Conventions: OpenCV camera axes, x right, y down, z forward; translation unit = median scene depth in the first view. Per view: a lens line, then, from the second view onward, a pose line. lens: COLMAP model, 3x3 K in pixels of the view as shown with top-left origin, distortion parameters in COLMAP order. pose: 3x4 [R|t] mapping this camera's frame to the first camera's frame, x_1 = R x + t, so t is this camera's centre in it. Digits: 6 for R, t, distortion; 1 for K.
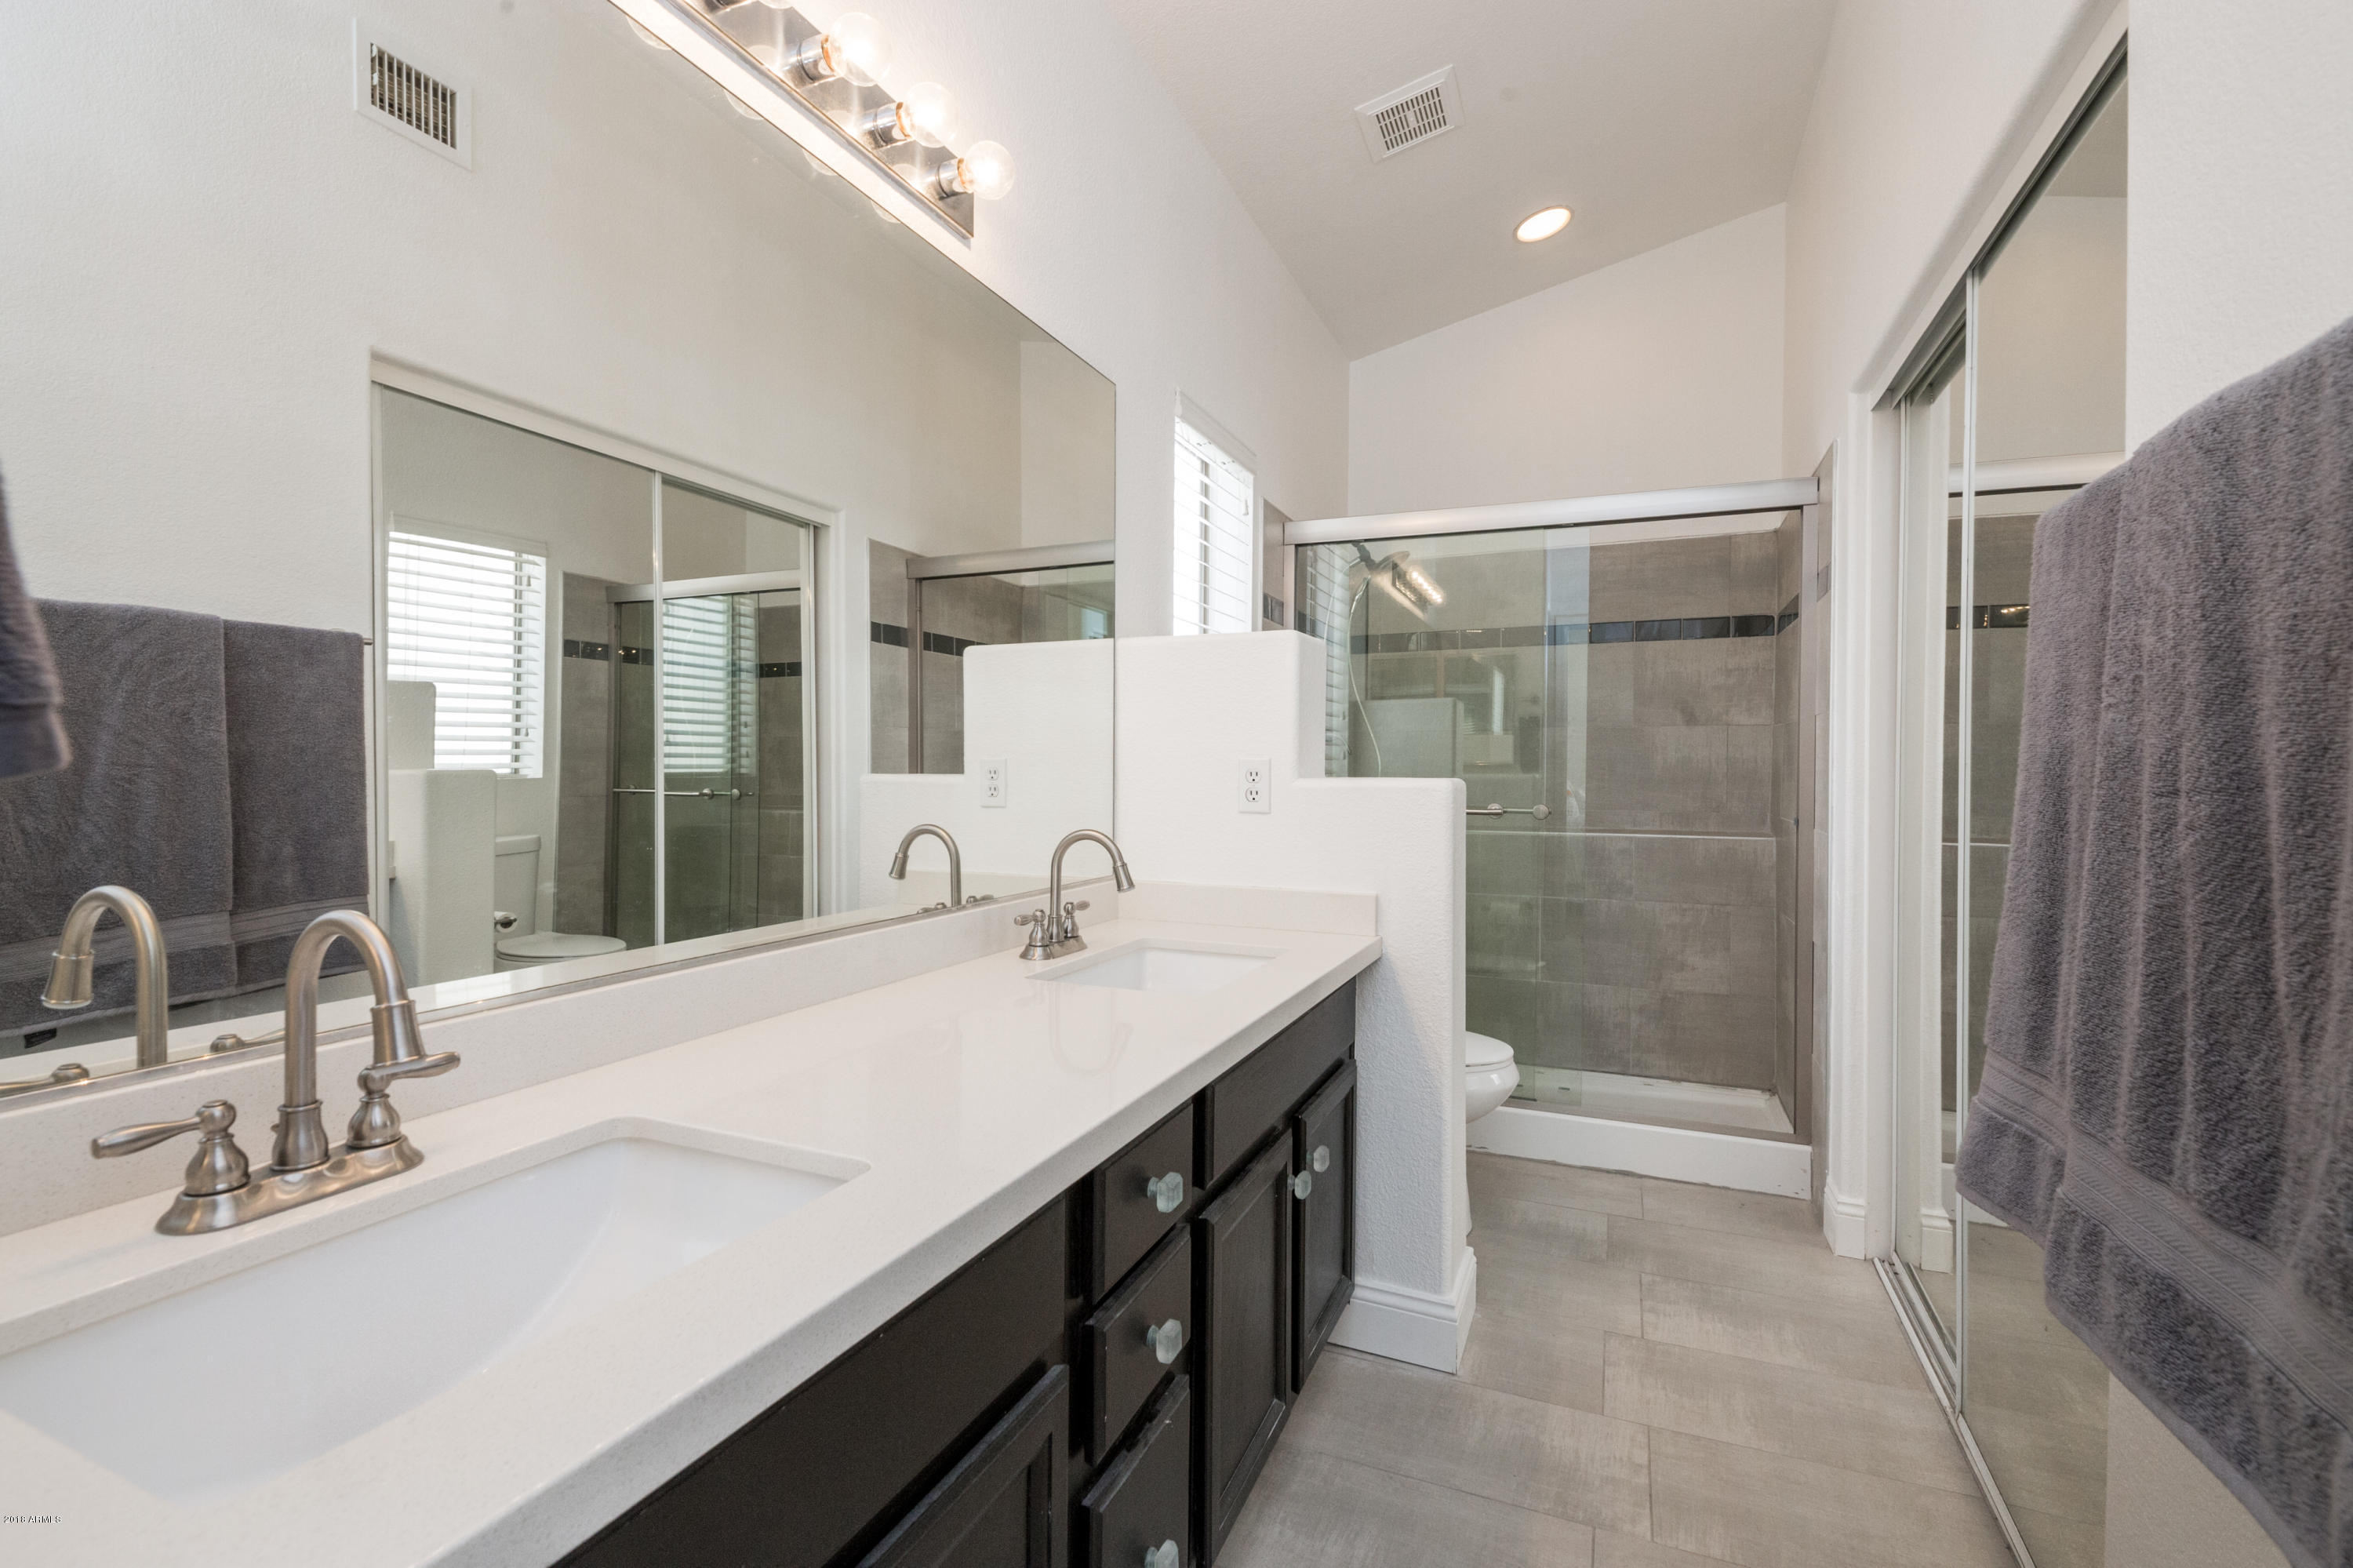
lens RADIAL K [[1050.8, 0, 1180.4], [0, 1050.8, 778.1], [0, 0, 1]] dist [0.008922, -0.007113]
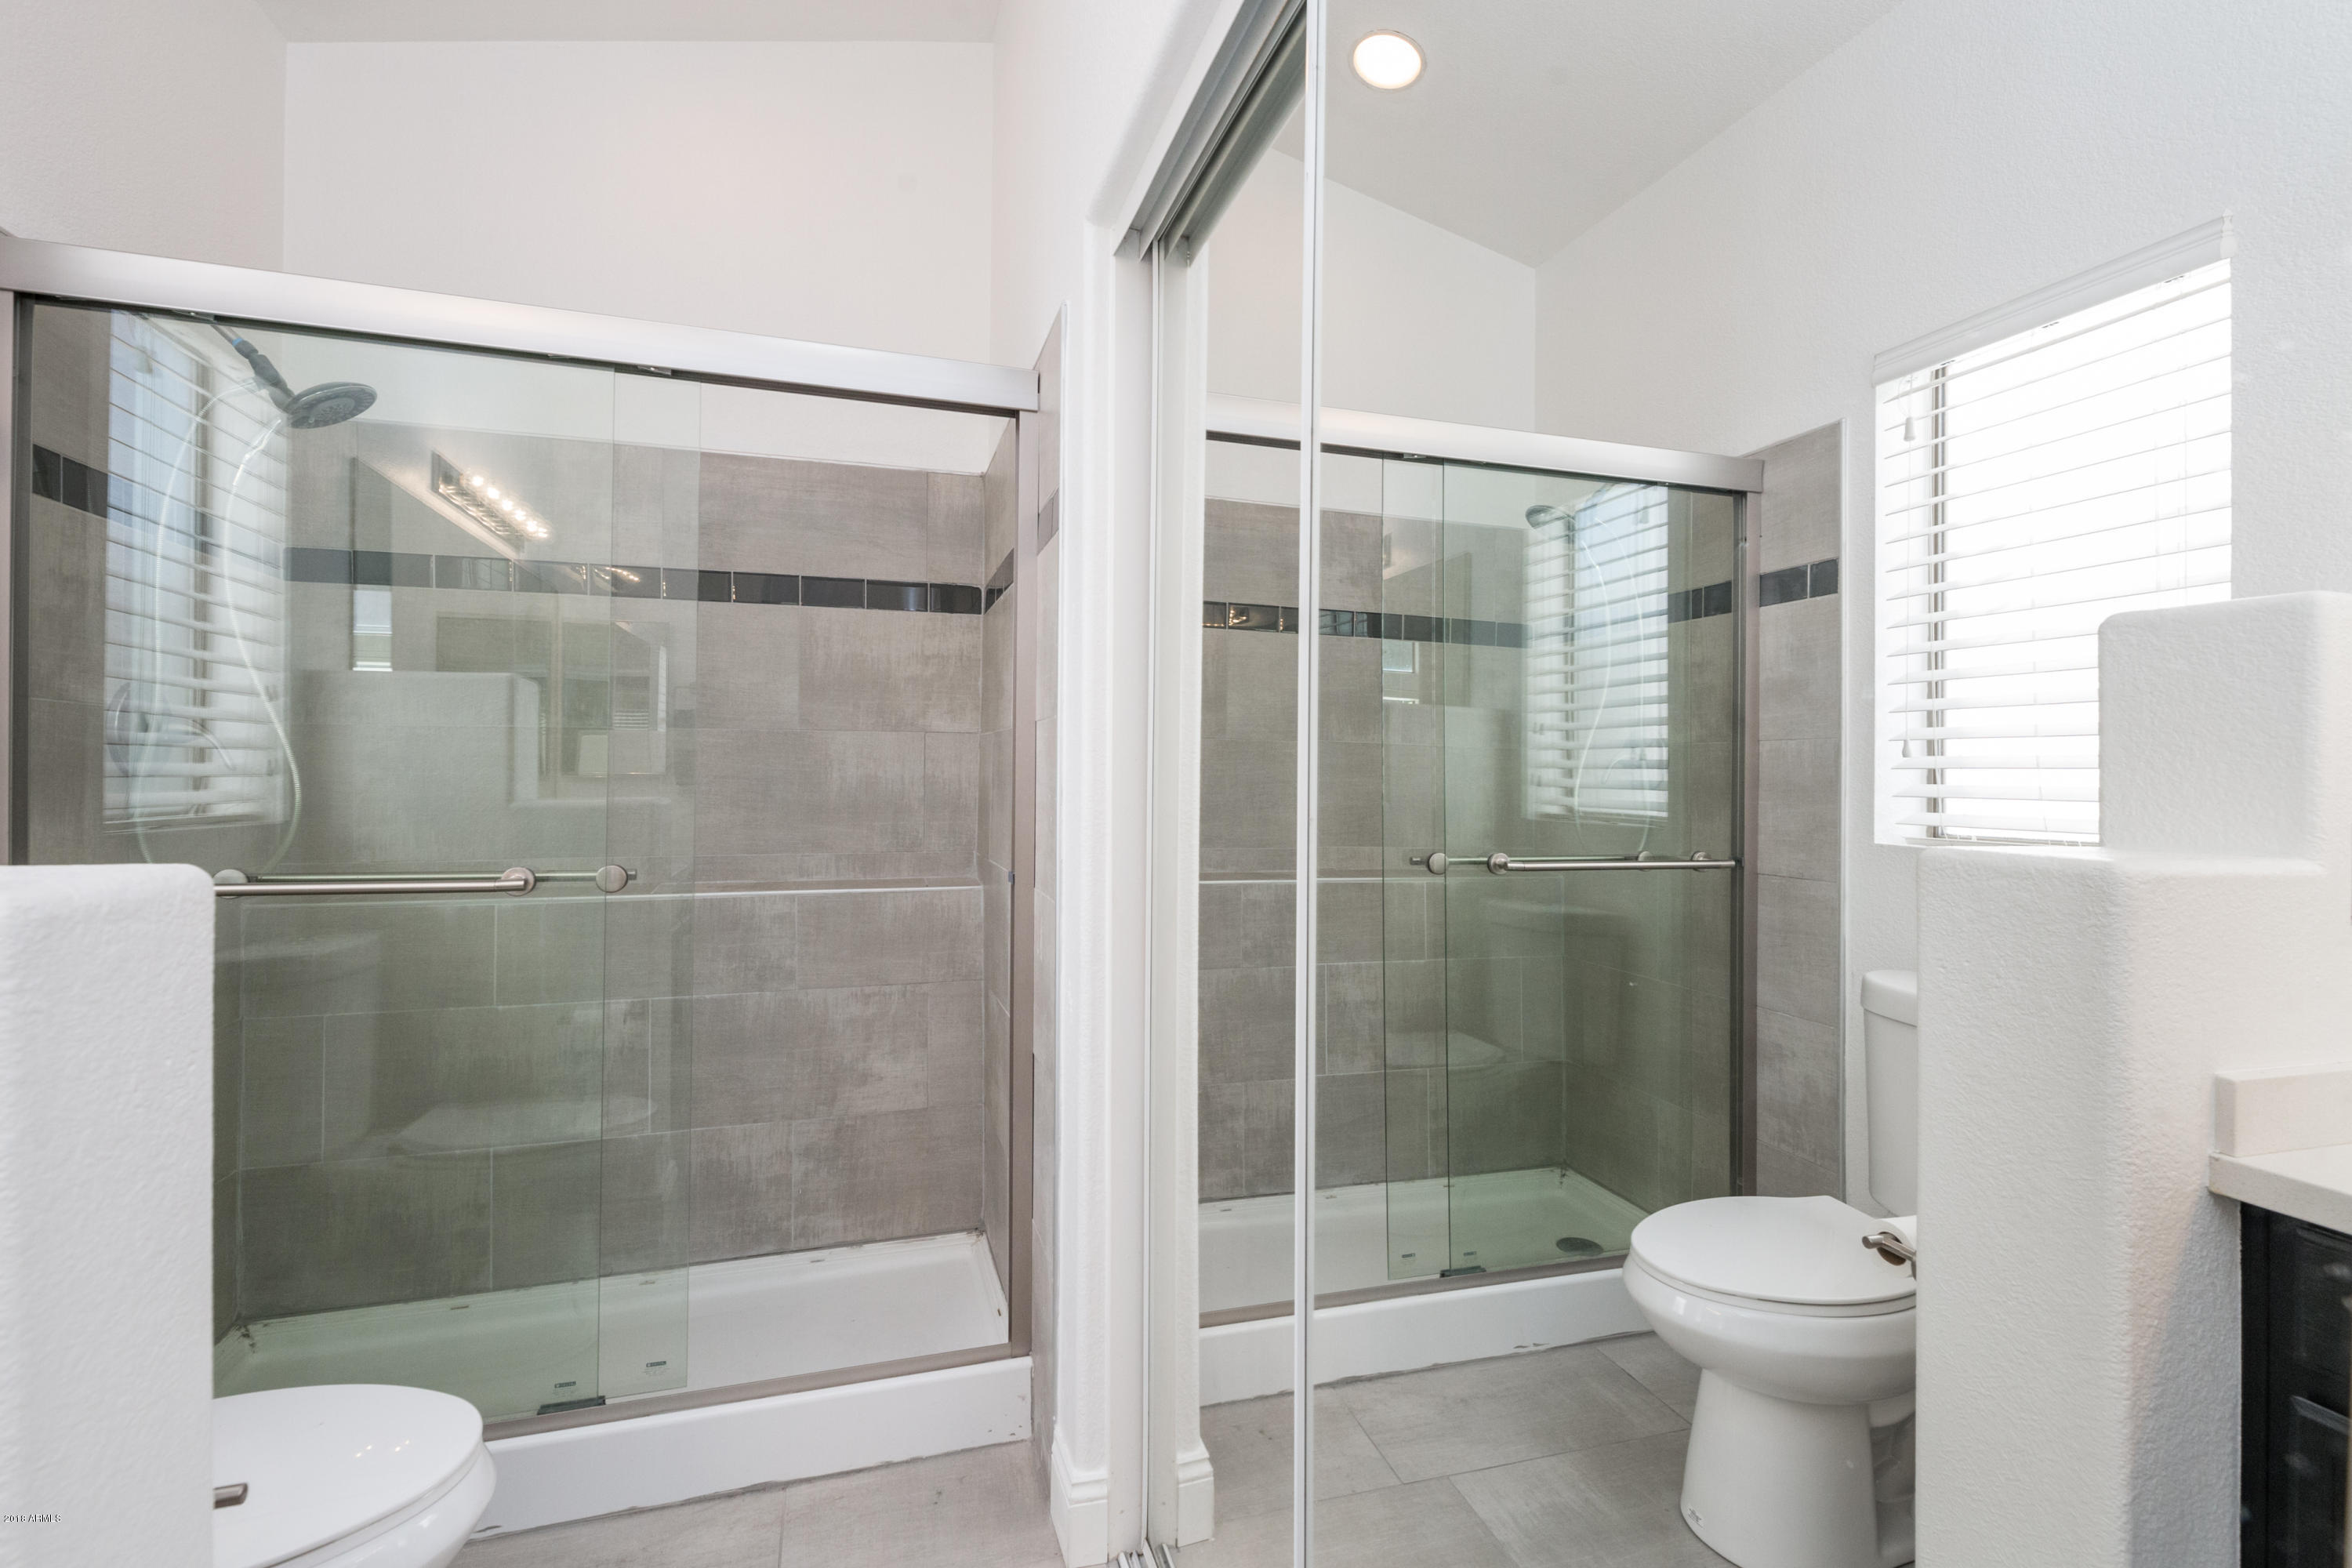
lens RADIAL K [[1050.3, 0, 1179.9], [0, 1050.3, 778.1], [0, 0, 1]] dist [0.008922, -0.007113]
pose [[0.763197, -0.000648, 0.646166, 0.189654], [0.001882, 0.999997, -0.001220, -0.017607], [-0.646163, 0.002147, 0.763196, 0.340184]]
